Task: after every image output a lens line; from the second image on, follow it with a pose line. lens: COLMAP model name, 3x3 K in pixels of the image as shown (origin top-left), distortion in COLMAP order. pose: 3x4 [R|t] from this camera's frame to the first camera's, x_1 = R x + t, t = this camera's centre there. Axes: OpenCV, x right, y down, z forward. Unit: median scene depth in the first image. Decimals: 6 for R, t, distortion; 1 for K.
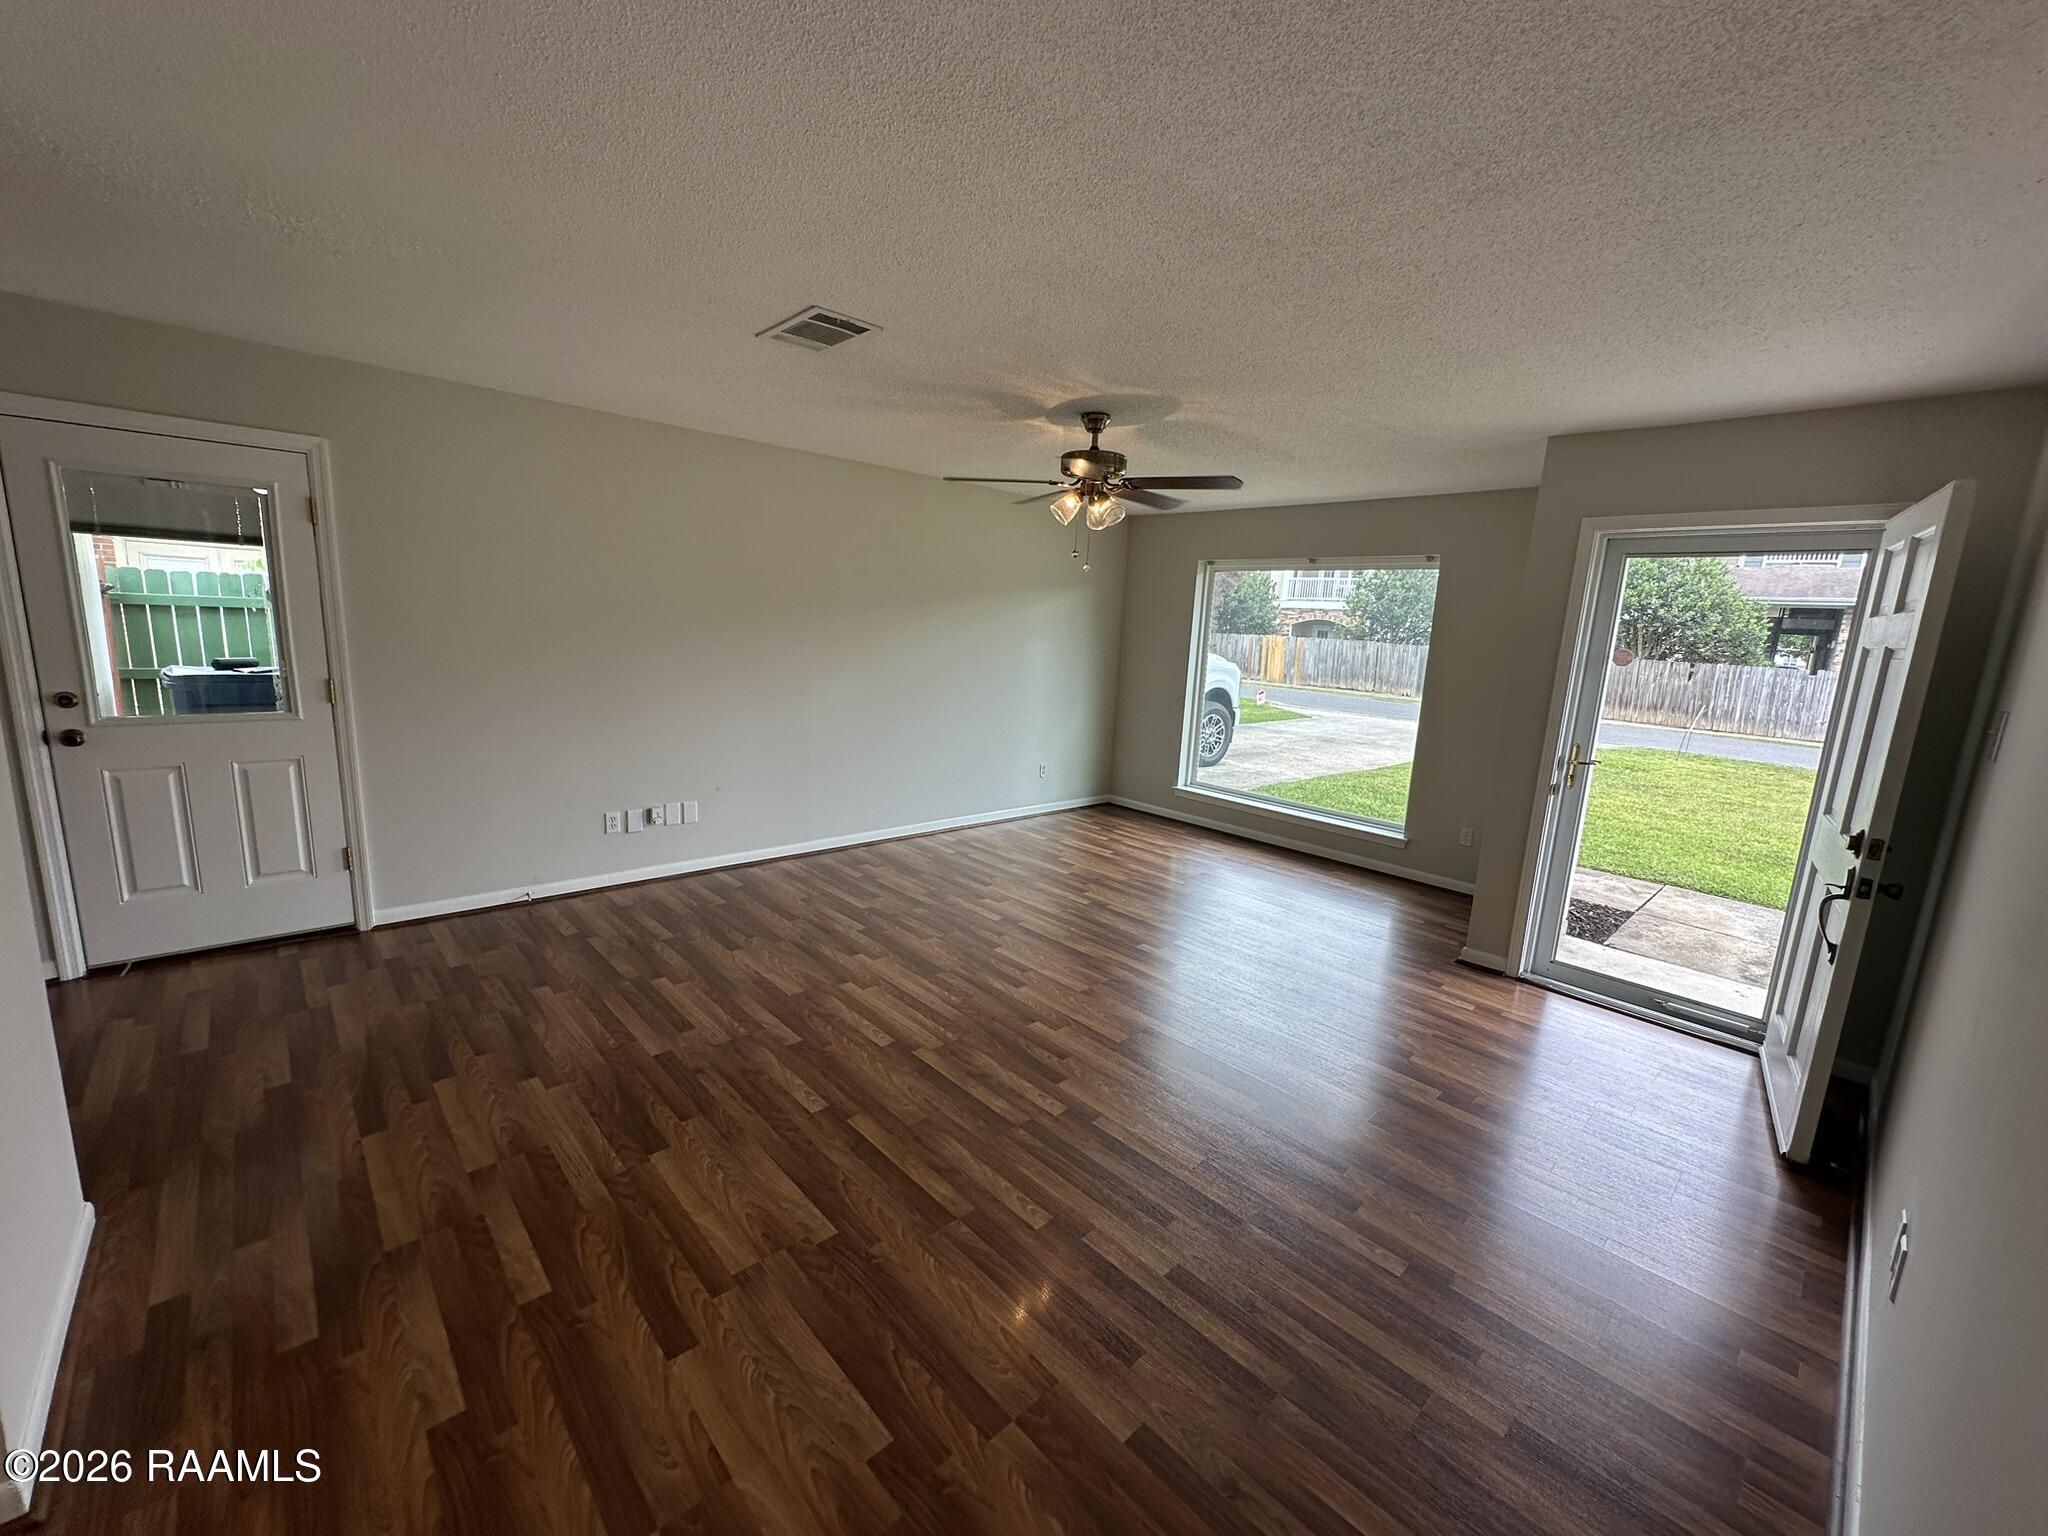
lens RADIAL K [[816.0, 0, 1031.7], [0, 816.0, 759.3], [0, 0, 1]] dist [-0.007660, 0.001532]
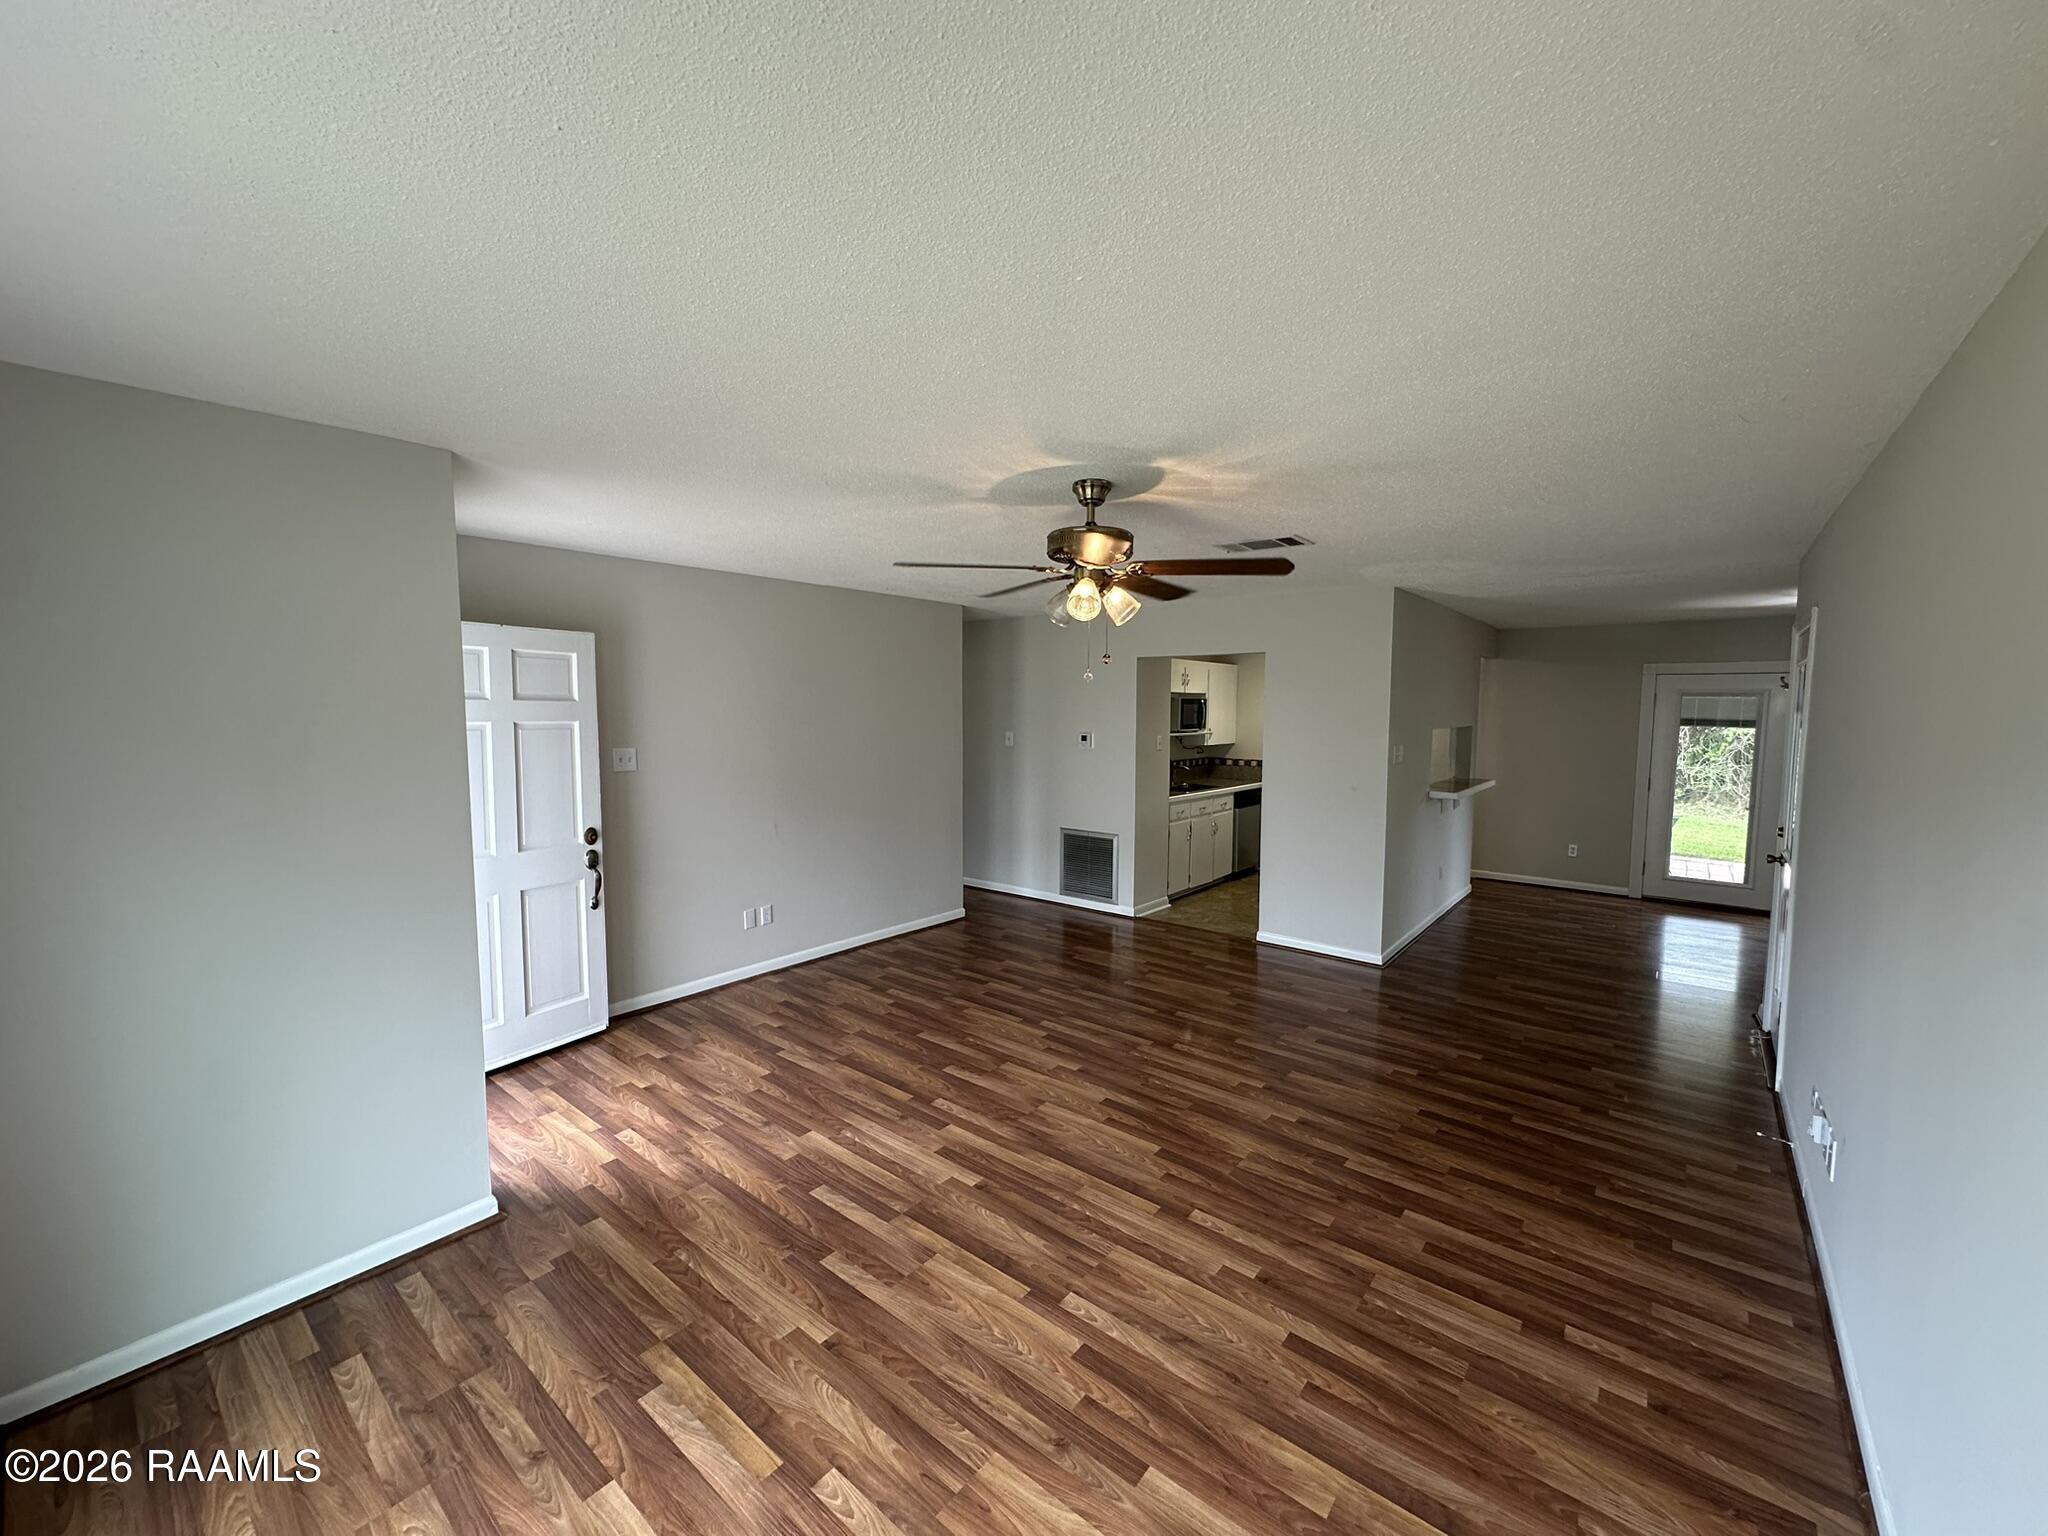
lens RADIAL K [[816.0, 0, 1026.7], [0, 816.0, 754.1], [0, 0, 1]] dist [-0.007660, 0.001532]
pose [[-0.990545, -0.046794, -0.128962, 0.230892], [-0.074156, 0.973496, 0.216347, -0.347334], [0.115420, 0.223865, -0.967762, 1.858064]]
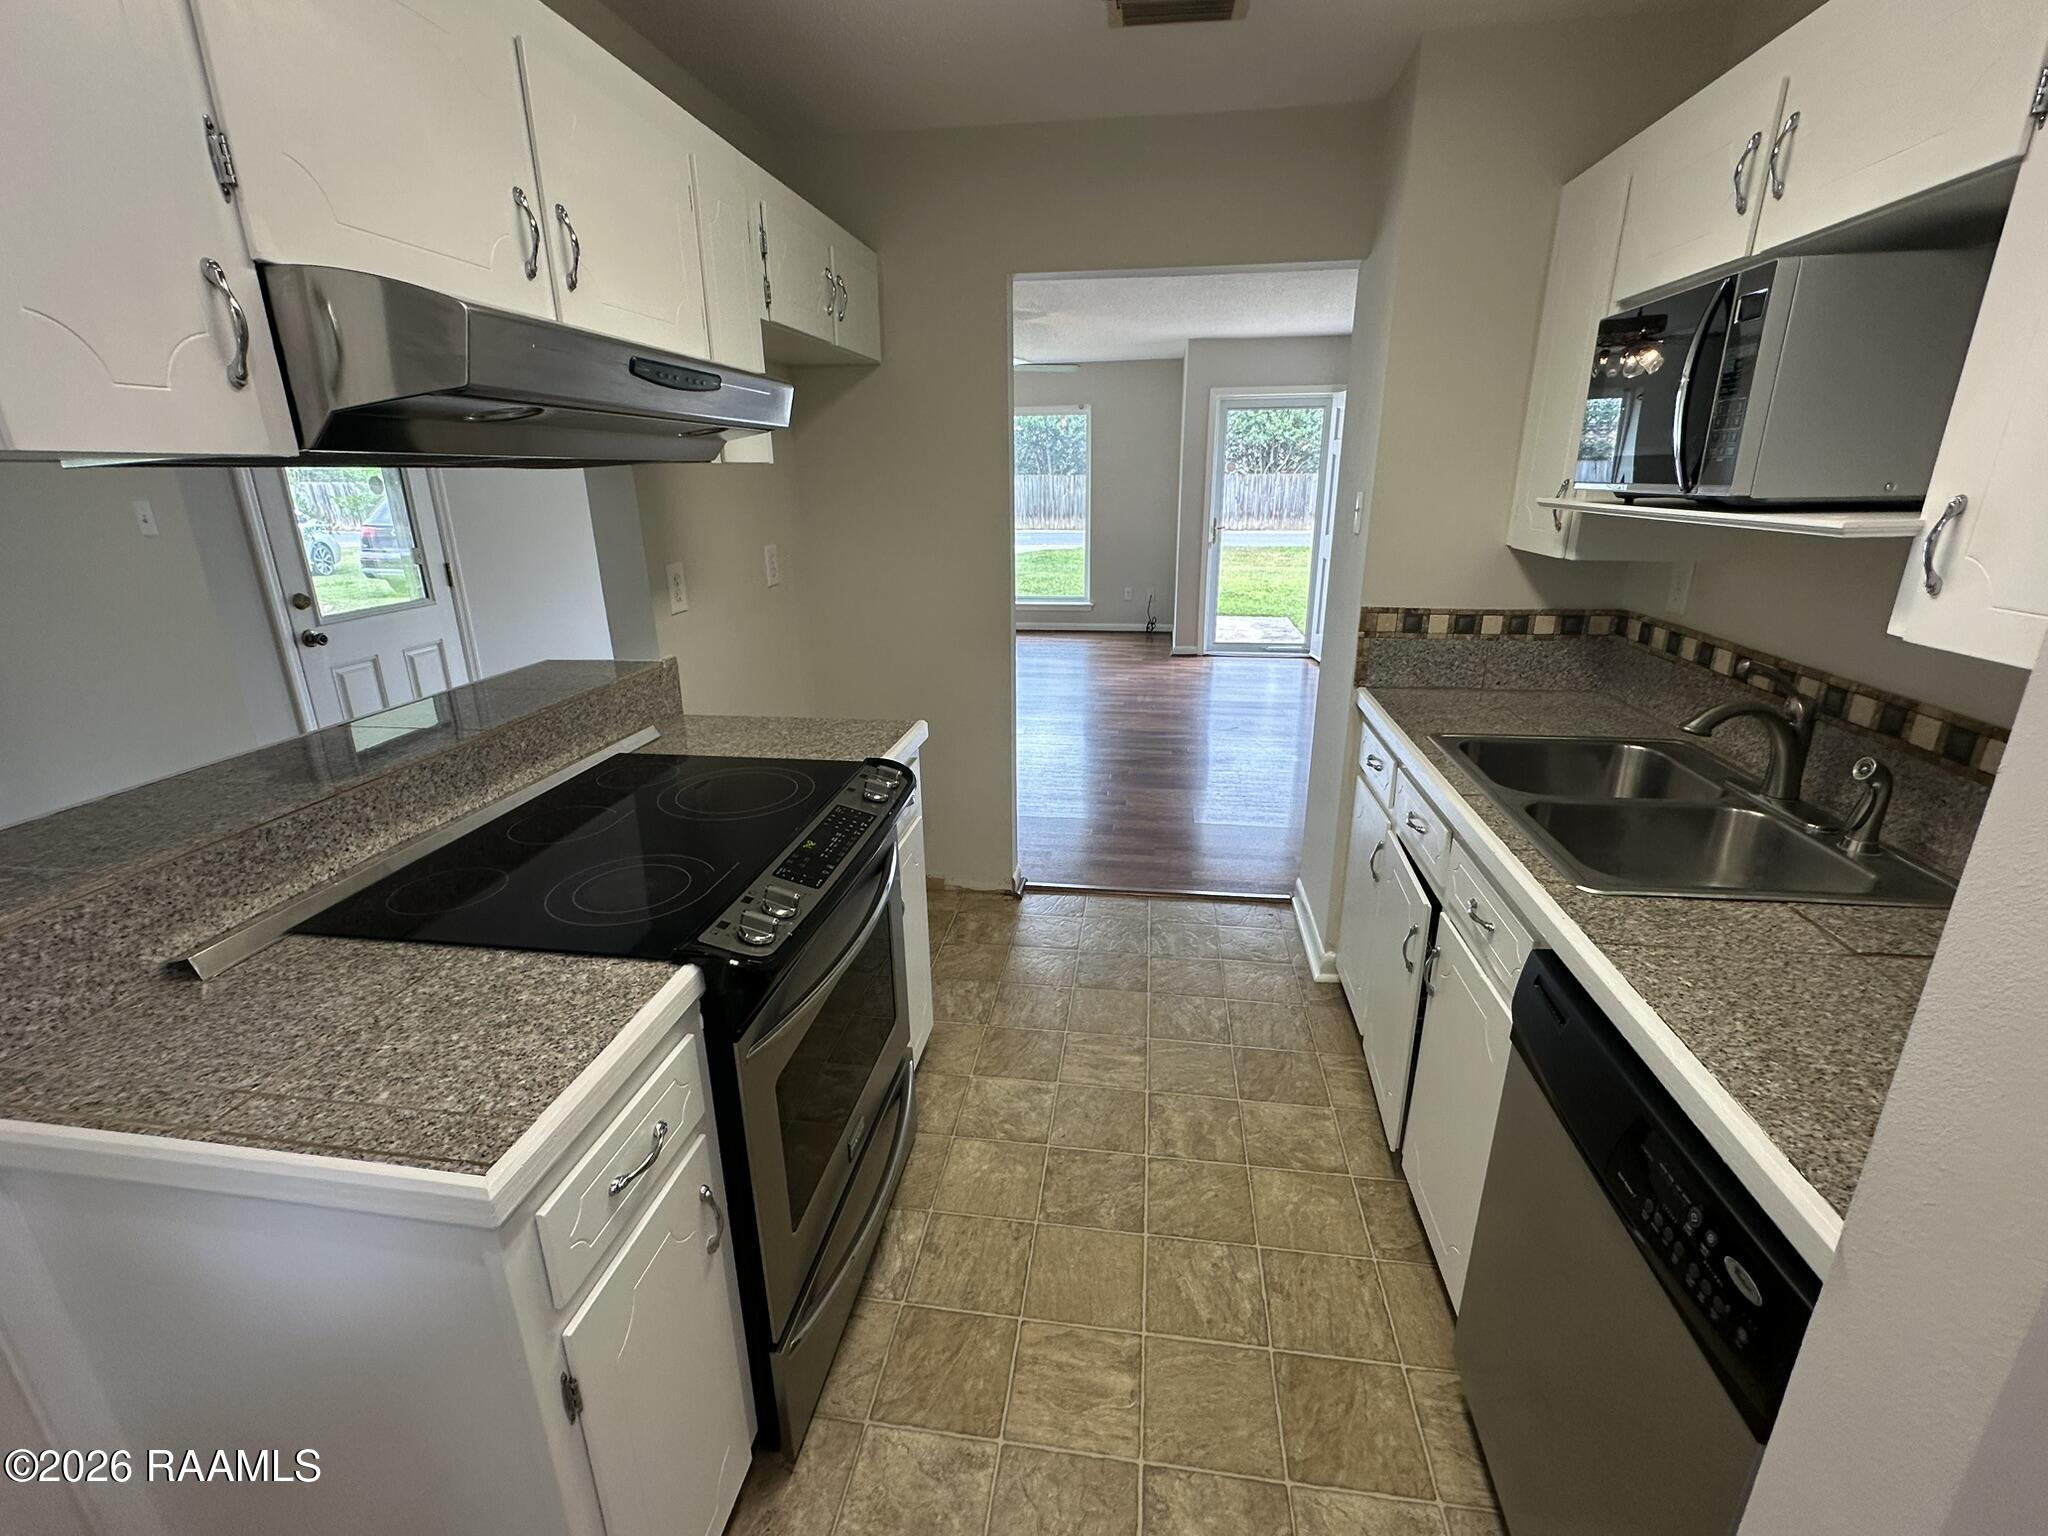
lens RADIAL K [[906.8, 0, 1018.4], [0, 906.8, 766.1], [0, 0, 1]] dist [-0.004444, -0.000222]
pose [[0.781781, -0.247231, 0.572446, -0.998037], [0.150445, 0.965705, 0.211612, 0.020264], [-0.605131, -0.079313, 0.792165, -0.387662]]
